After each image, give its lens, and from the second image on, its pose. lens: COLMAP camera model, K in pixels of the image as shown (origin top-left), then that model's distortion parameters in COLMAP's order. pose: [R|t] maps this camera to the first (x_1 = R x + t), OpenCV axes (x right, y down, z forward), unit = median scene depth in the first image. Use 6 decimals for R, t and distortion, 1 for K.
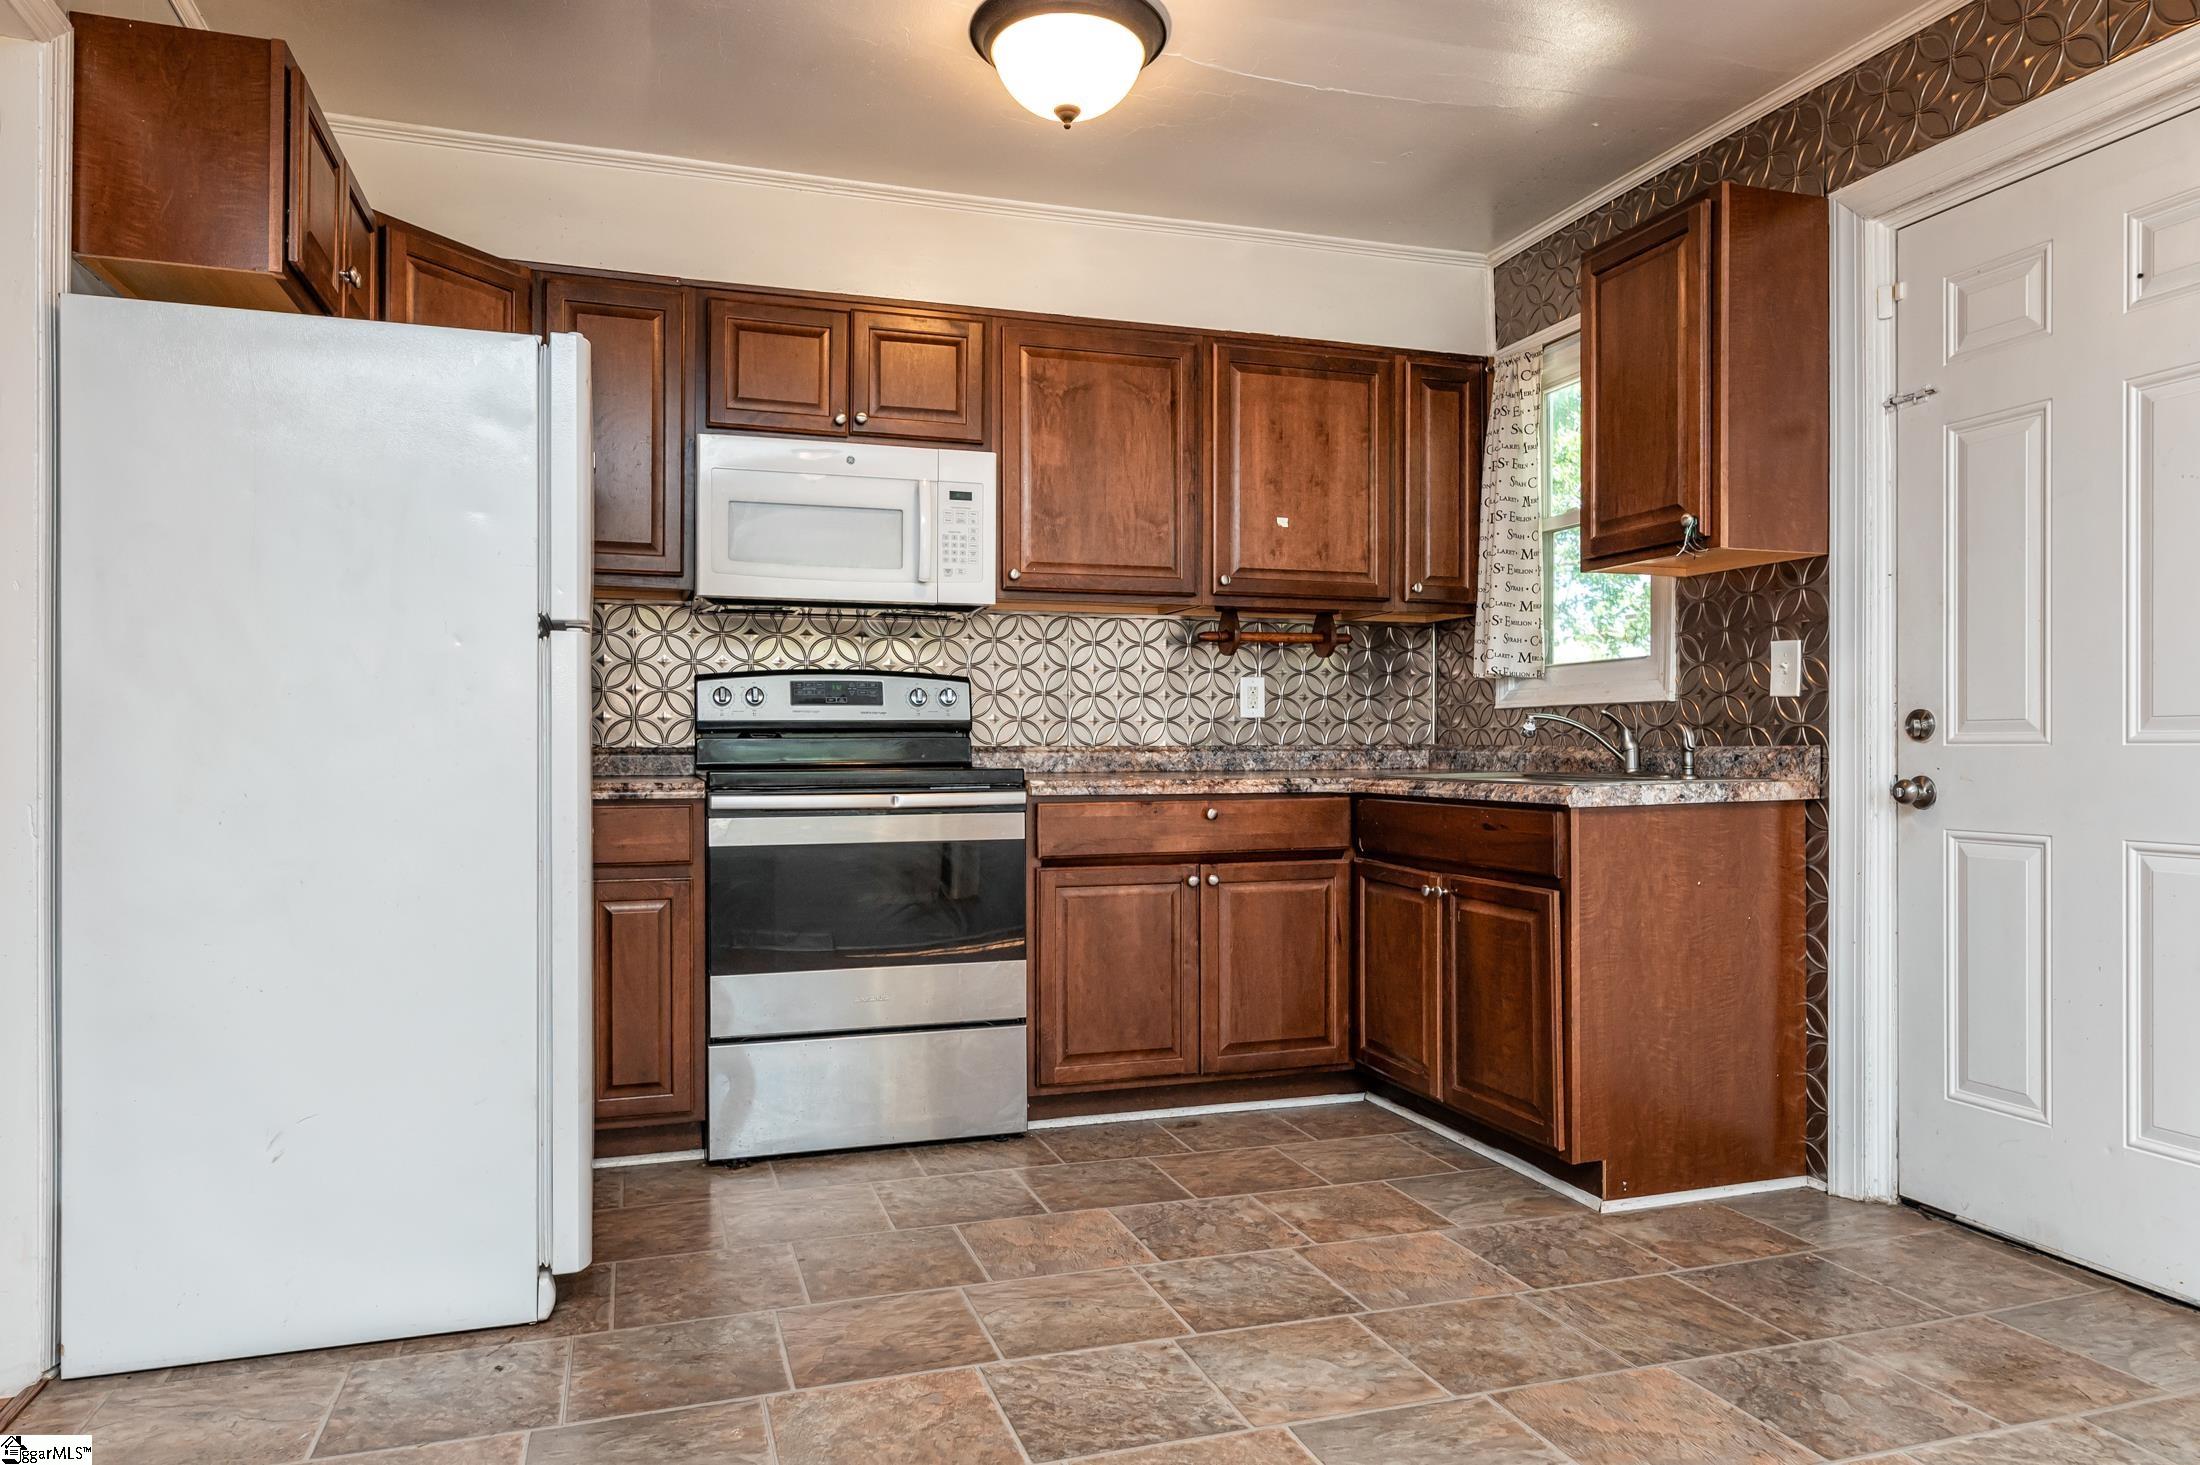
lens RADIAL K [[1404.8, 0, 1087.2], [0, 1404.8, 755.7], [0, 0, 1]] dist [0.003175, -0.000645]
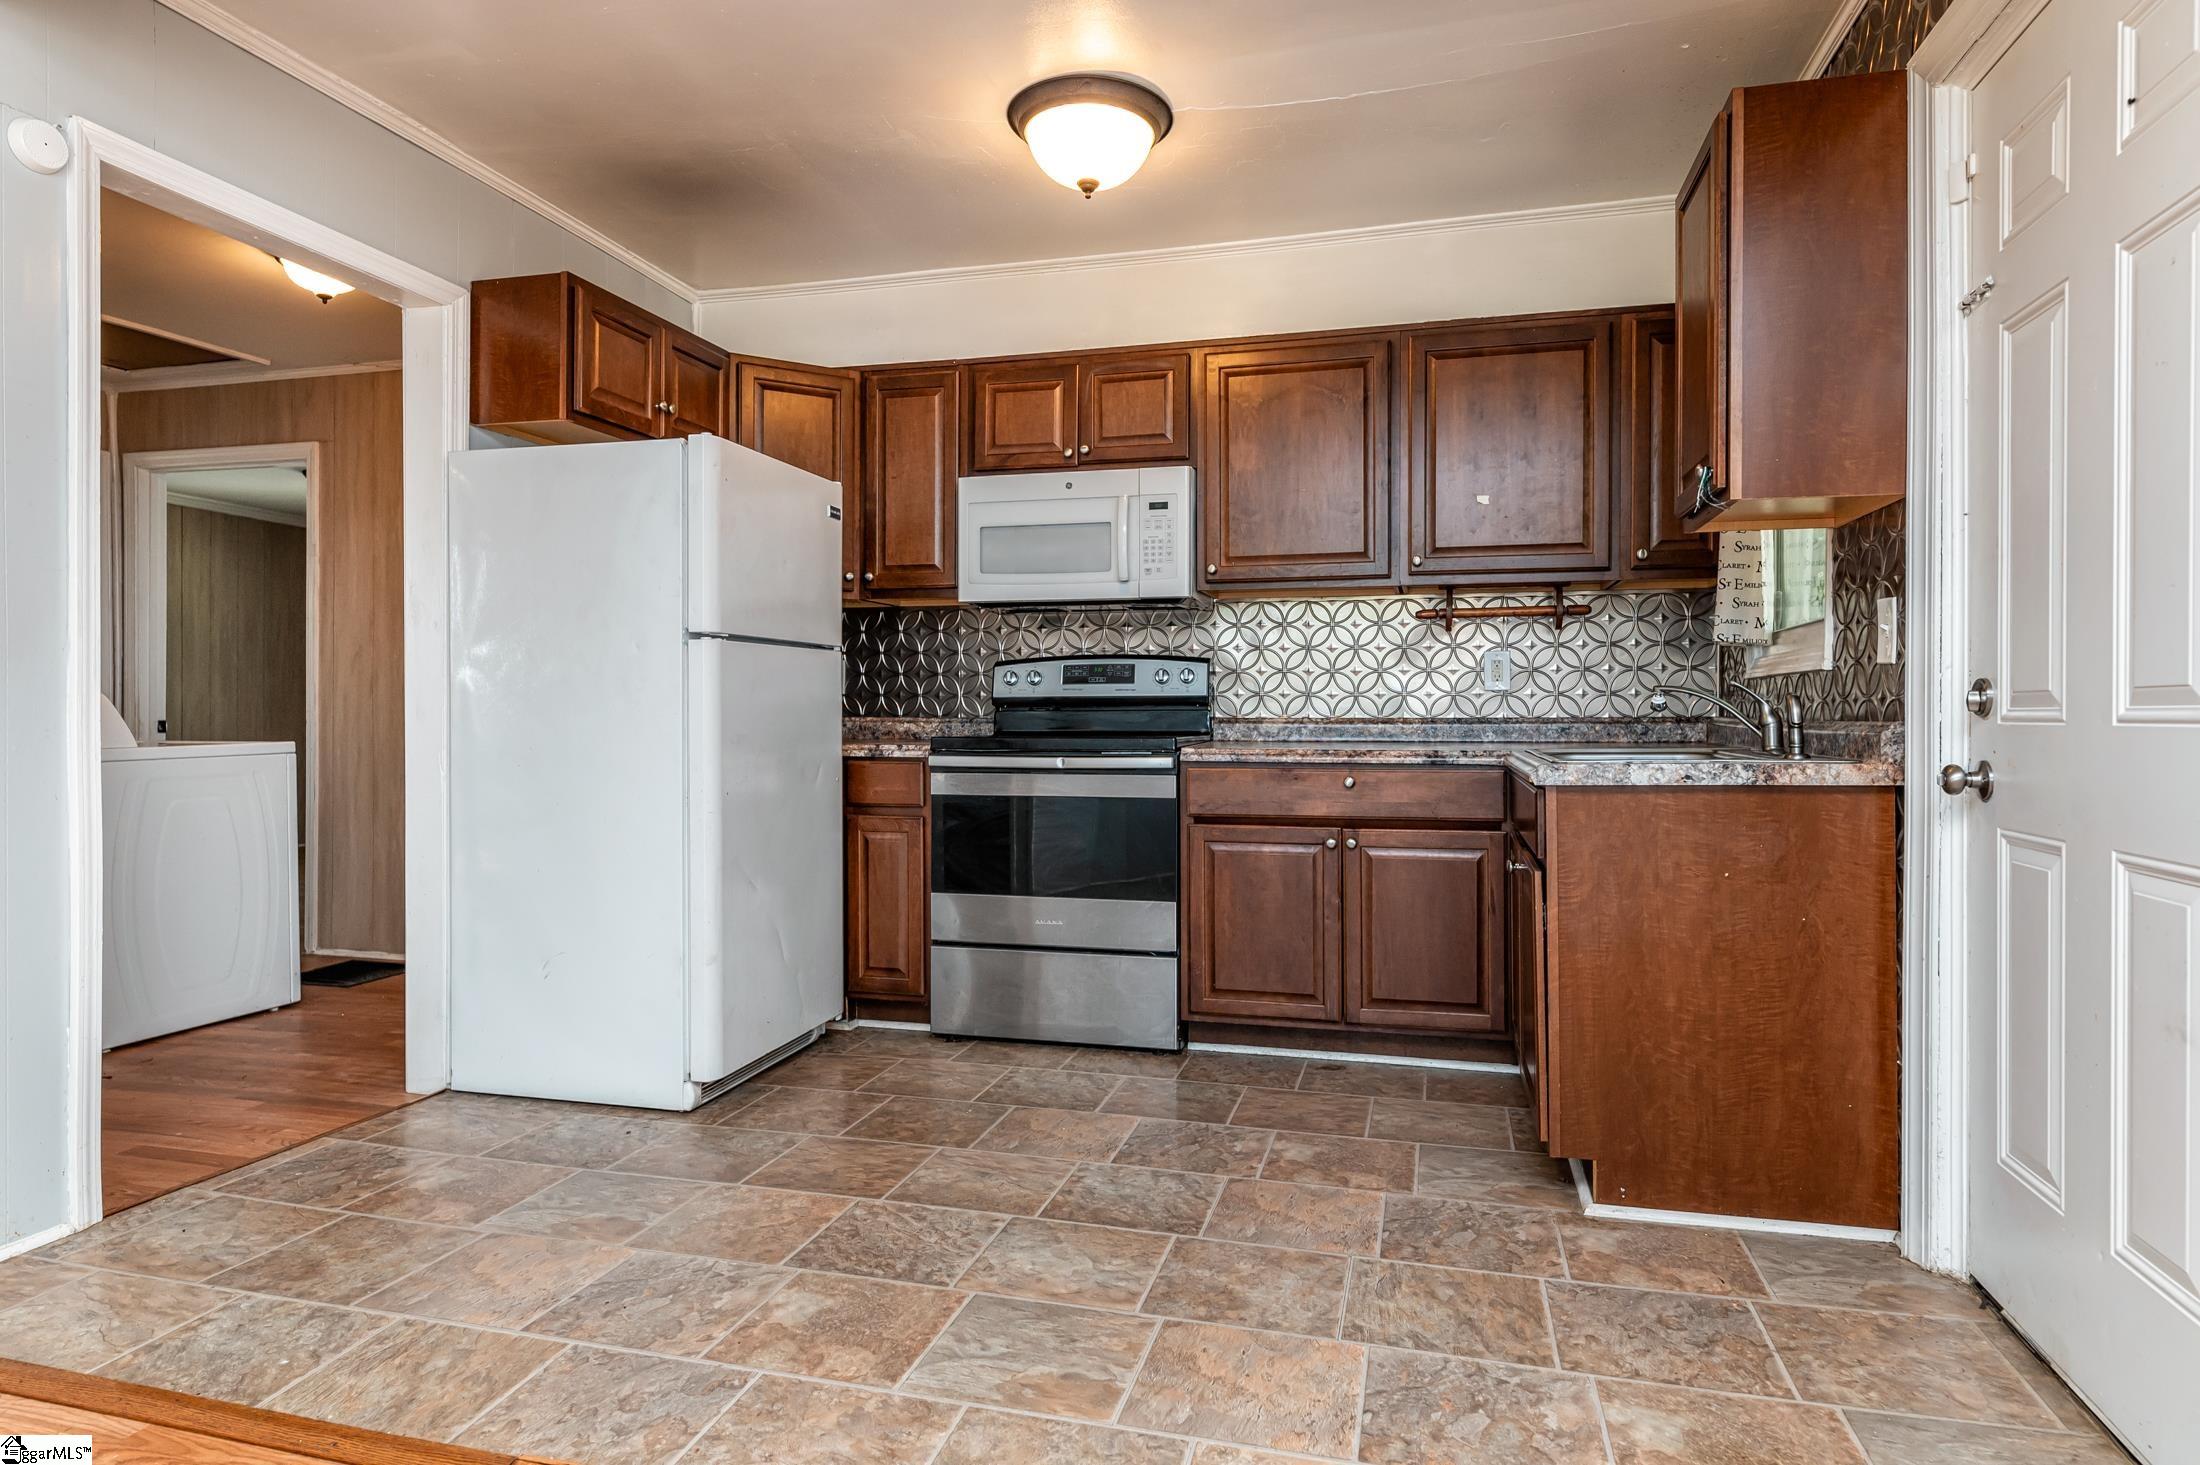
lens RADIAL K [[1246.5, 0, 1097.3], [0, 1246.5, 725.4], [0, 0, 1]] dist [0.001660, -0.000578]
pose [[0.838674, 0.006938, -0.544590, 0.497277], [-0.005227, 0.999975, 0.004690, -0.005898], [0.544609, -0.001087, 0.838689, 0.106501]]
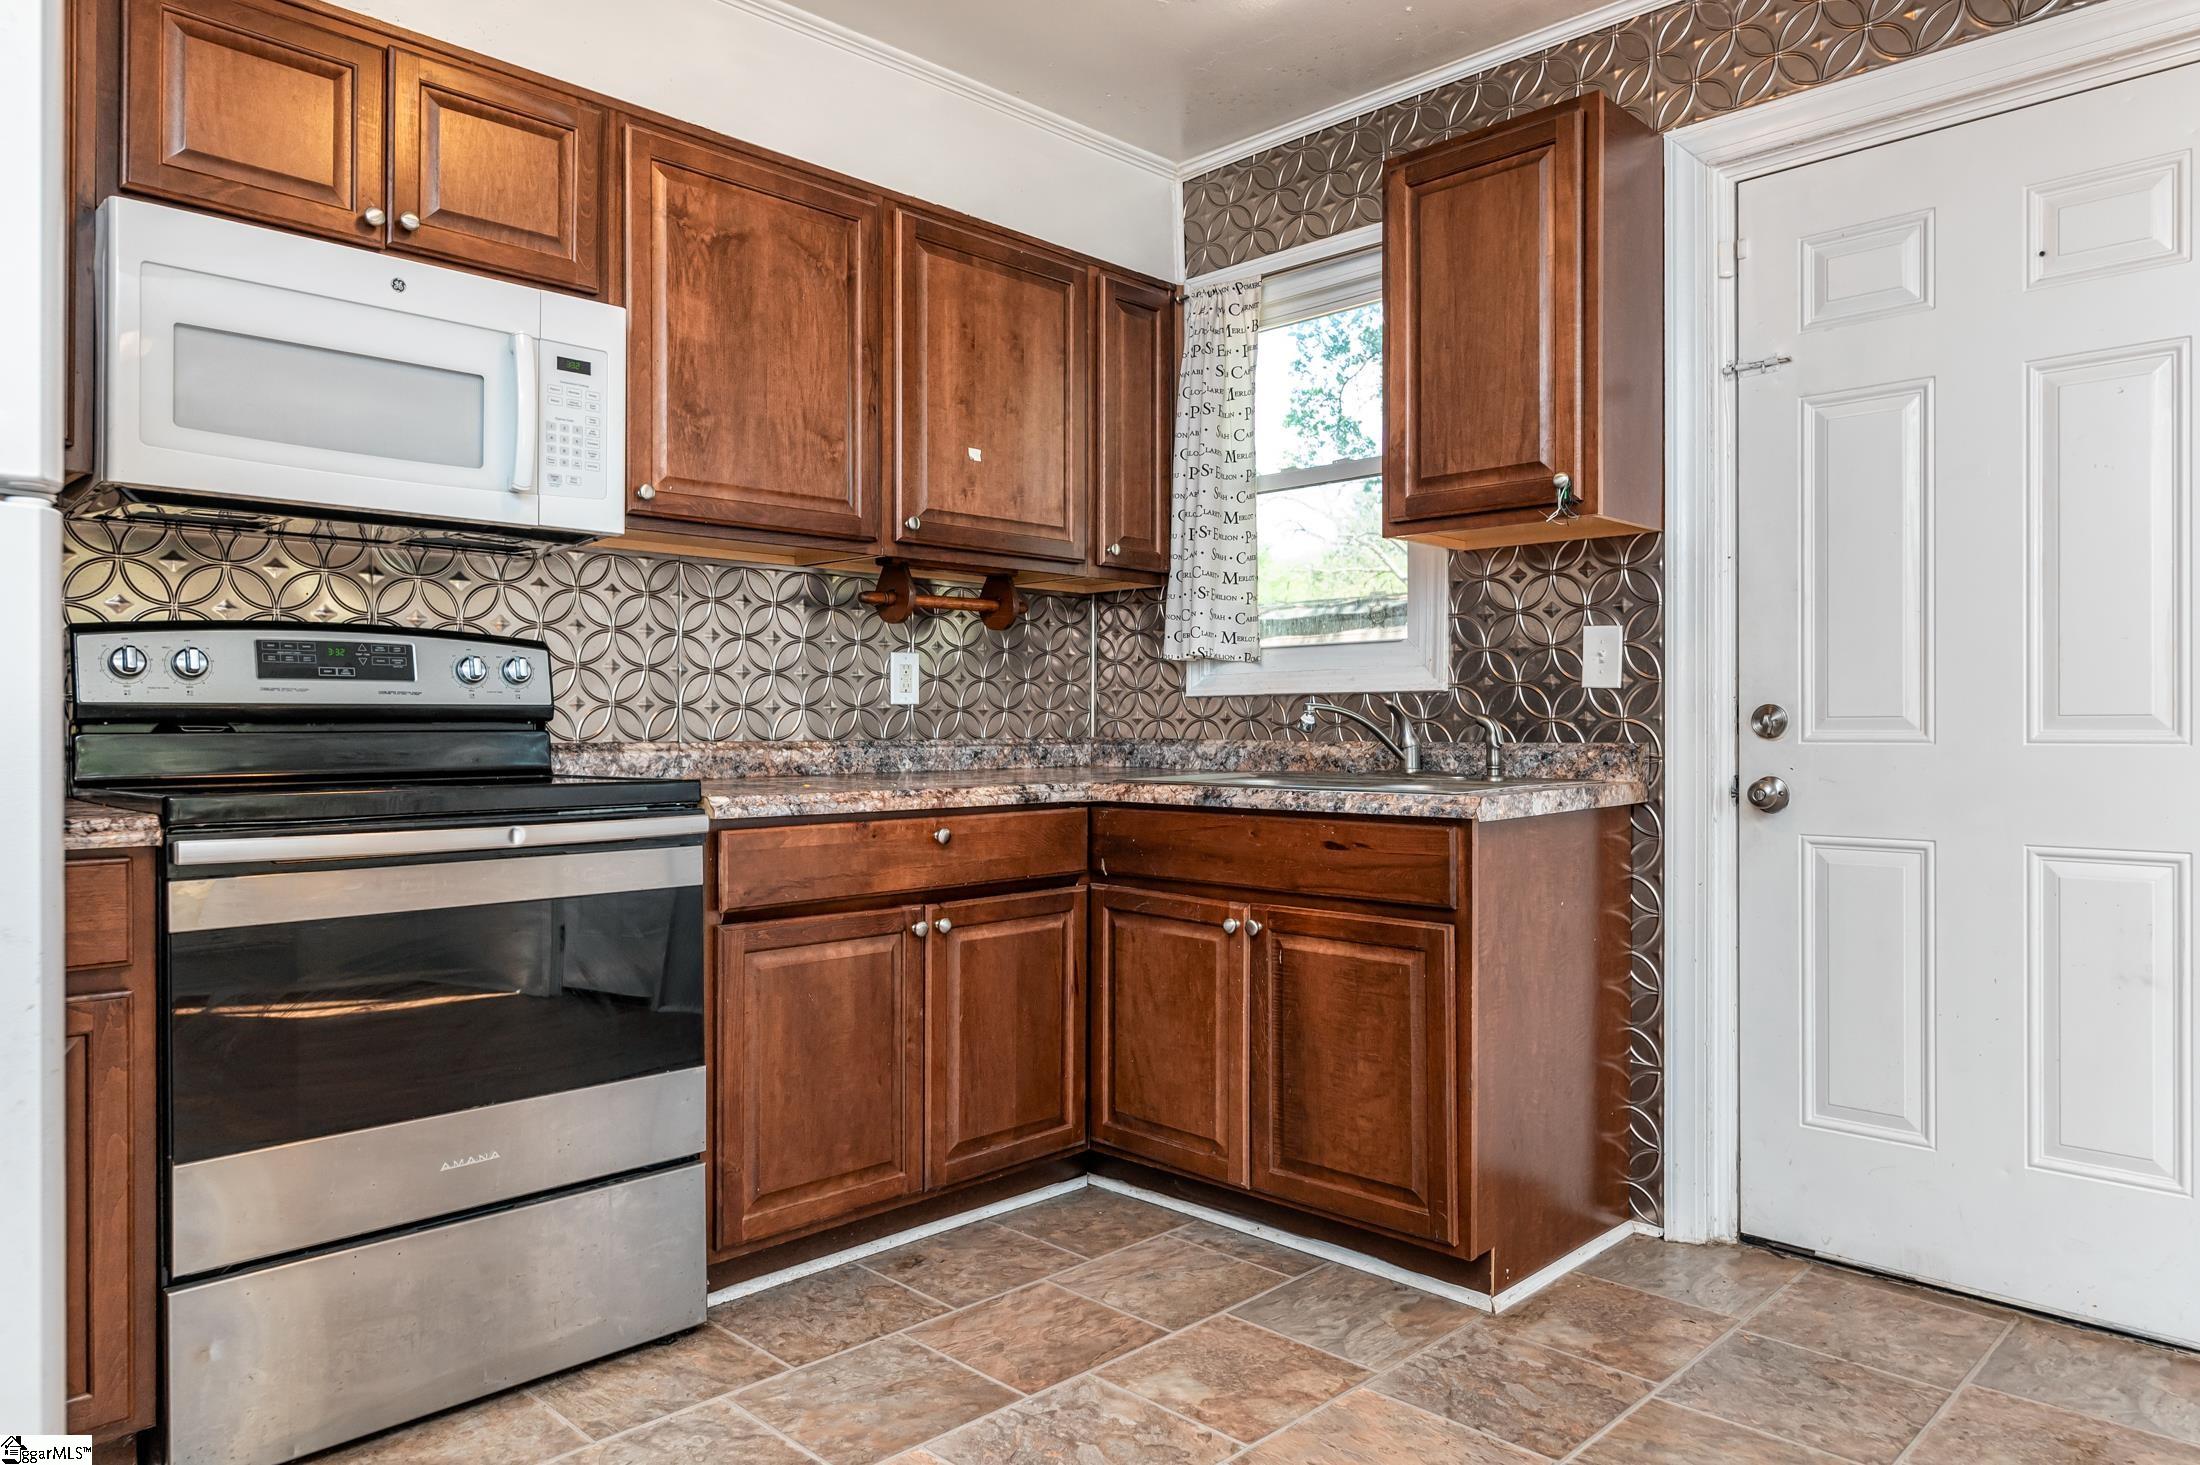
lens RADIAL K [[1420.0, 0, 1100.0], [0, 1420.0, 732.5], [0, 0, 1]] dist [0.002522, 0.001066]
pose [[0.888014, -0.000825, 0.459816, -0.201557], [0.002732, 0.999990, -0.003482, -0.011201], [-0.459809, 0.004348, 0.888007, 0.334725]]
